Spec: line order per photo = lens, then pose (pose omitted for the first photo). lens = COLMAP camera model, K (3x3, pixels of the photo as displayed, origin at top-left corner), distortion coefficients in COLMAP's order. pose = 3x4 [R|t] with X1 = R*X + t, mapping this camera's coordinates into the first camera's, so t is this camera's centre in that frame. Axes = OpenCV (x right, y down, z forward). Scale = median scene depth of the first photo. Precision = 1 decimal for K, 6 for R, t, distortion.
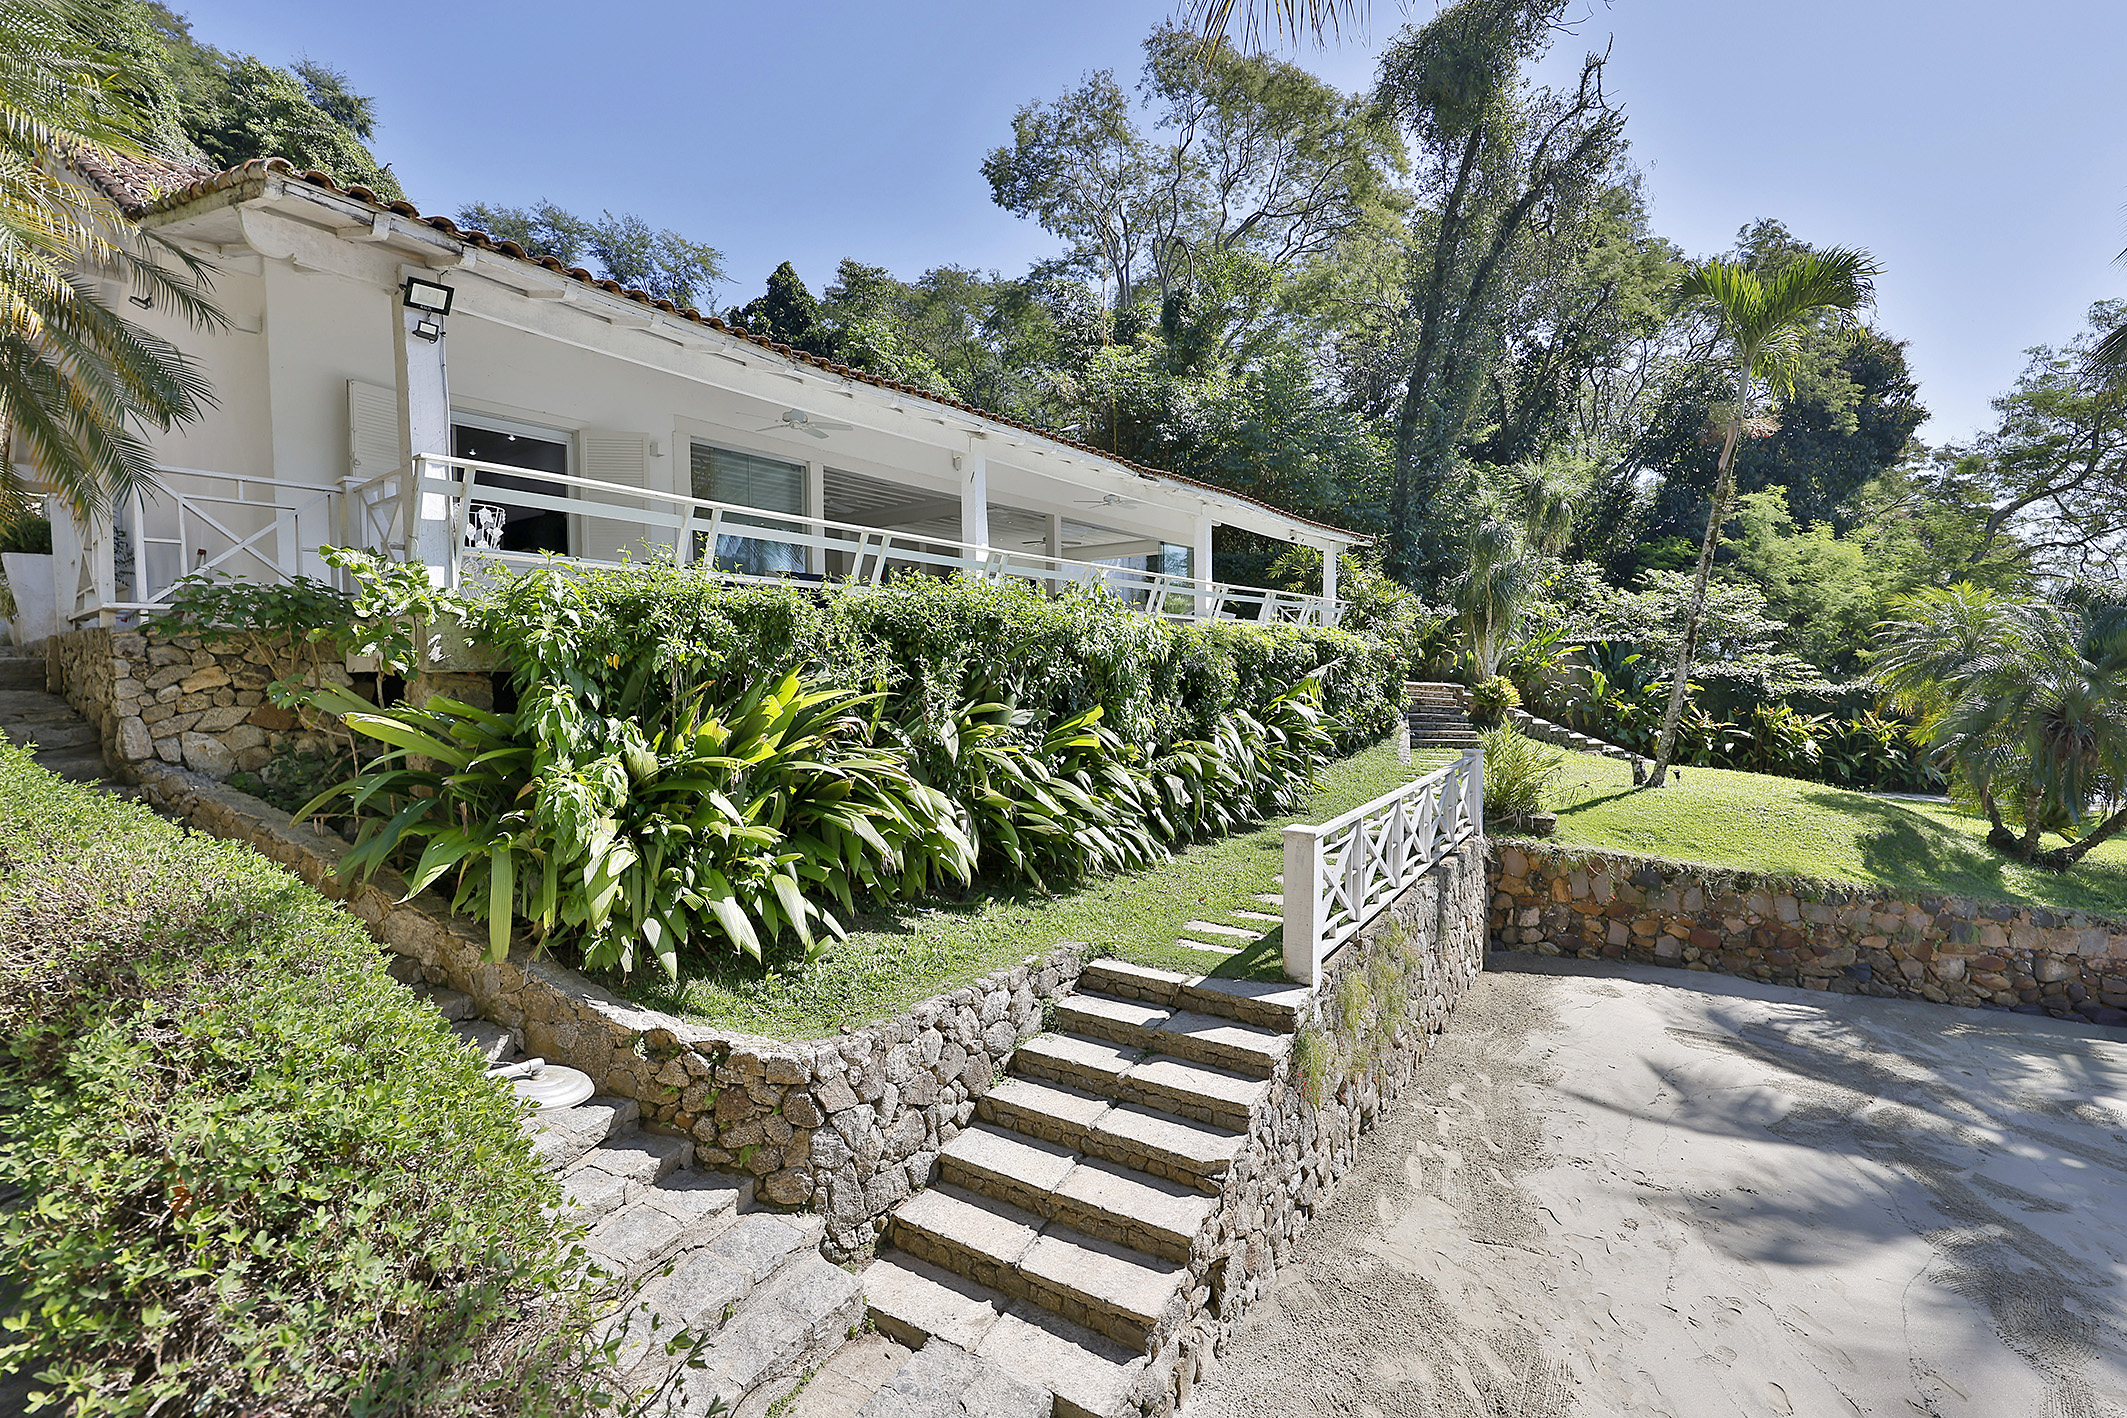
lens RADIAL K [[898.1, 0, 1058.5], [0, 898.1, 665.9], [0, 0, 1]] dist [-0.003301, 0.000485]
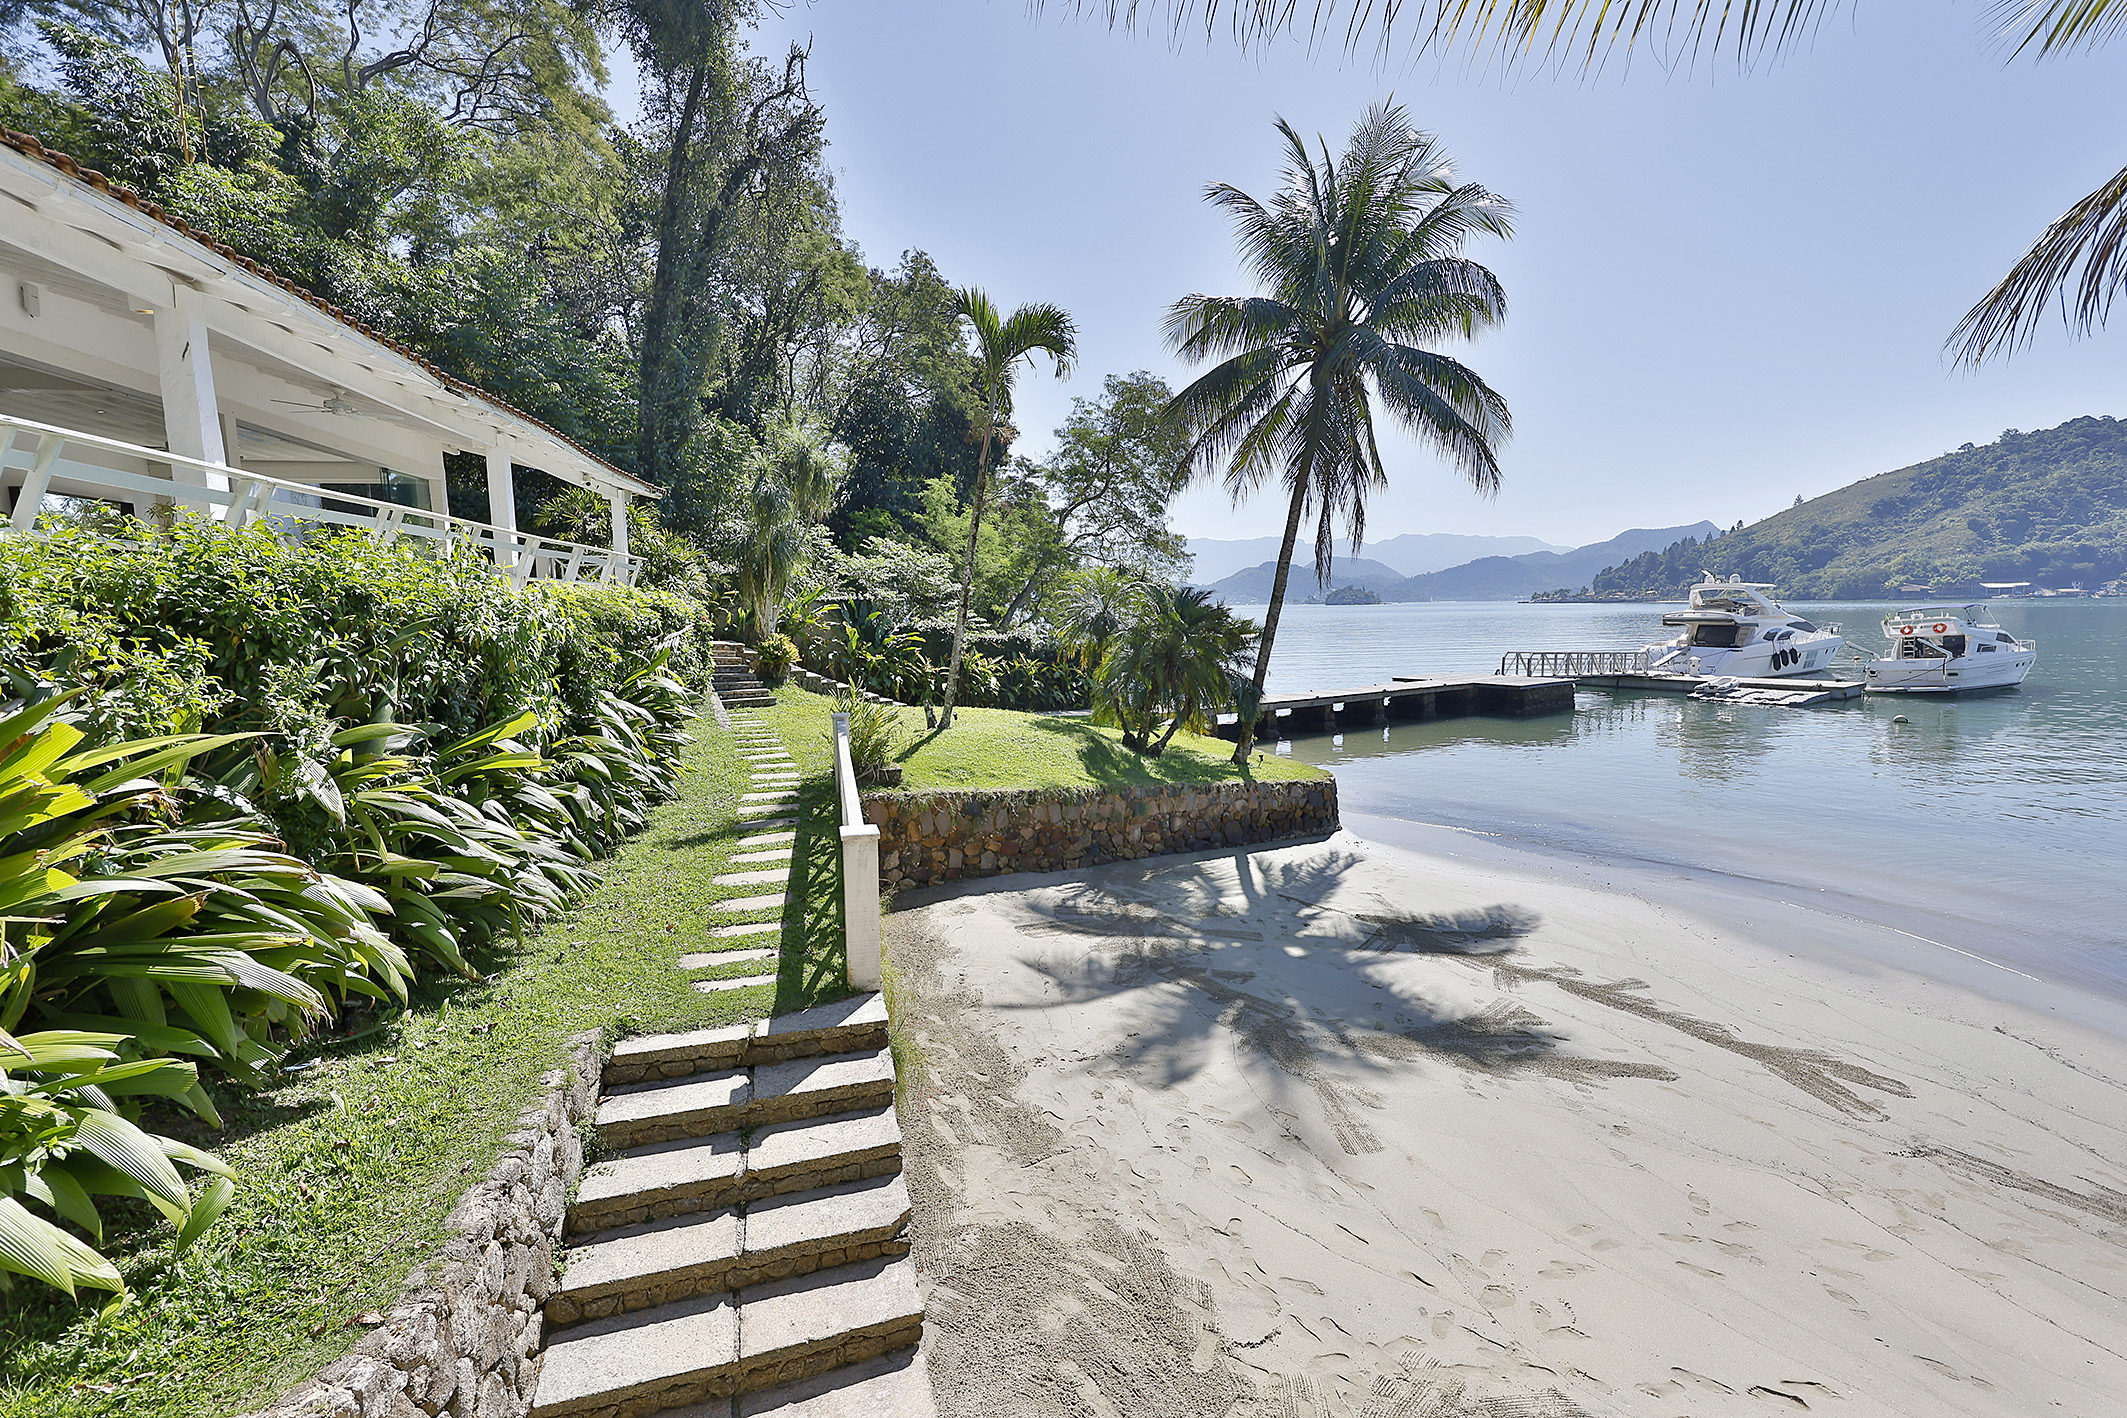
lens RADIAL K [[898.1, 0, 1039.6], [0, 898.1, 673.9], [0, 0, 1]] dist [-0.003301, 0.000485]
pose [[0.665525, -0.057960, 0.744121, -0.289762], [0.007253, 0.997435, 0.071204, -0.047037], [-0.746340, -0.041991, 0.664239, 0.241396]]
